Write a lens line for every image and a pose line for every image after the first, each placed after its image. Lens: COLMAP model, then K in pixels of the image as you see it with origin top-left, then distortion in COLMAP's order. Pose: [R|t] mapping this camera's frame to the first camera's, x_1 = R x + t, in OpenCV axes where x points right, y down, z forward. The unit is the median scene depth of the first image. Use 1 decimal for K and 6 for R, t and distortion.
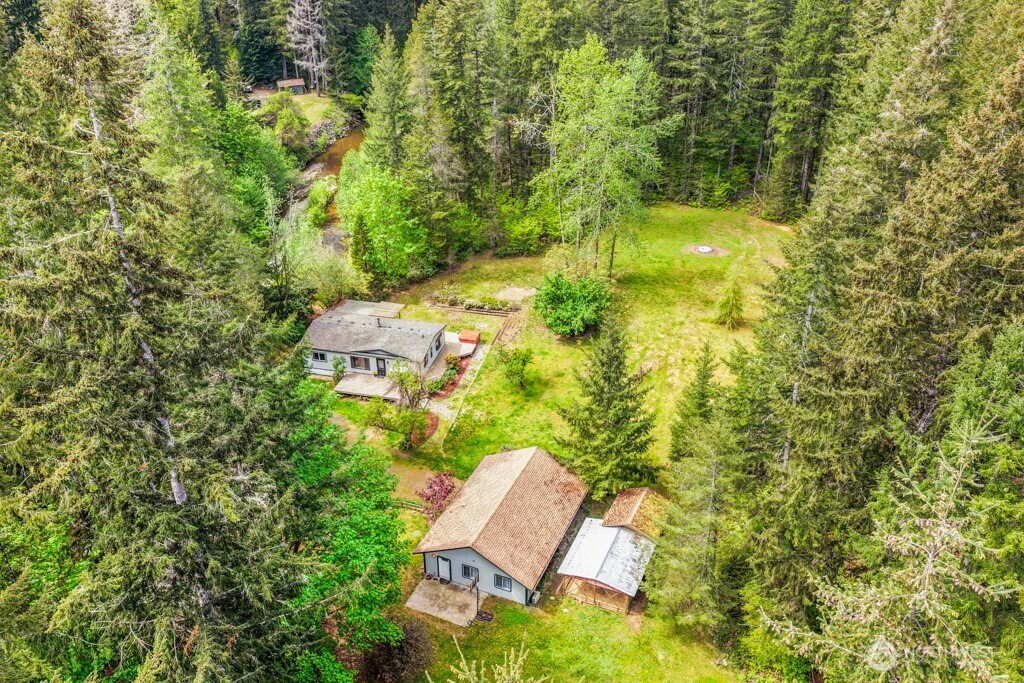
lens RADIAL K [[885.9, 0, 513.2], [0, 885.9, 342.6], [0, 0, 1]] dist [0.007947, 0.001608]
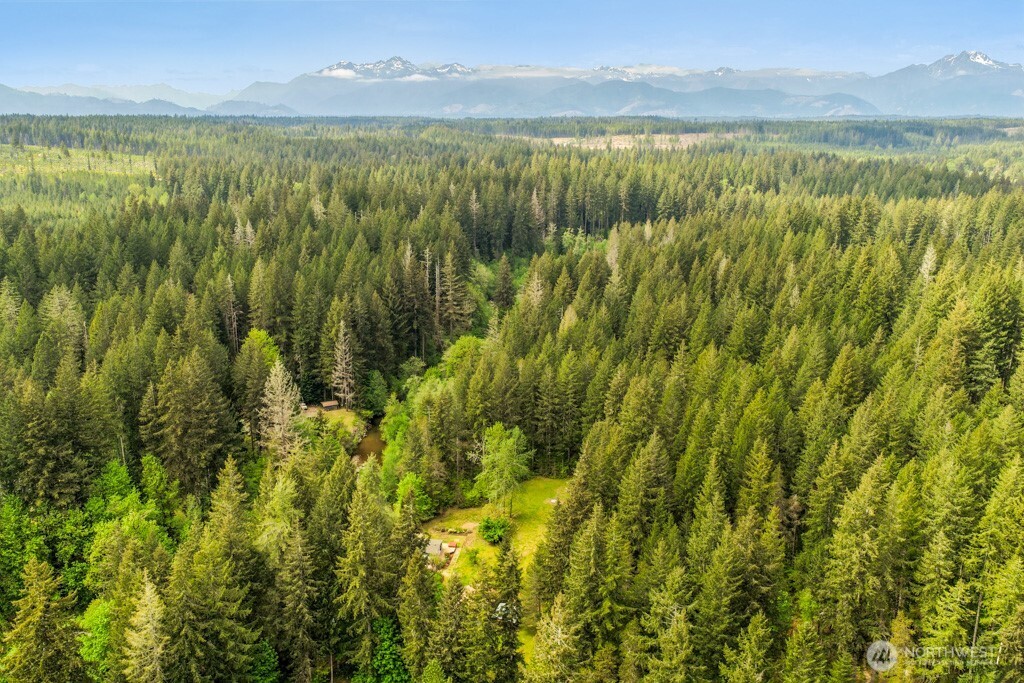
lens RADIAL K [[885.9, 0, 513.8], [0, 885.9, 347.2], [0, 0, 1]] dist [0.007947, 0.001608]
pose [[0.996500, -0.024735, 0.079849, -0.056130], [0.043097, 0.970502, -0.237210, 0.046050], [-0.071626, 0.239821, 0.968171, -1.346884]]
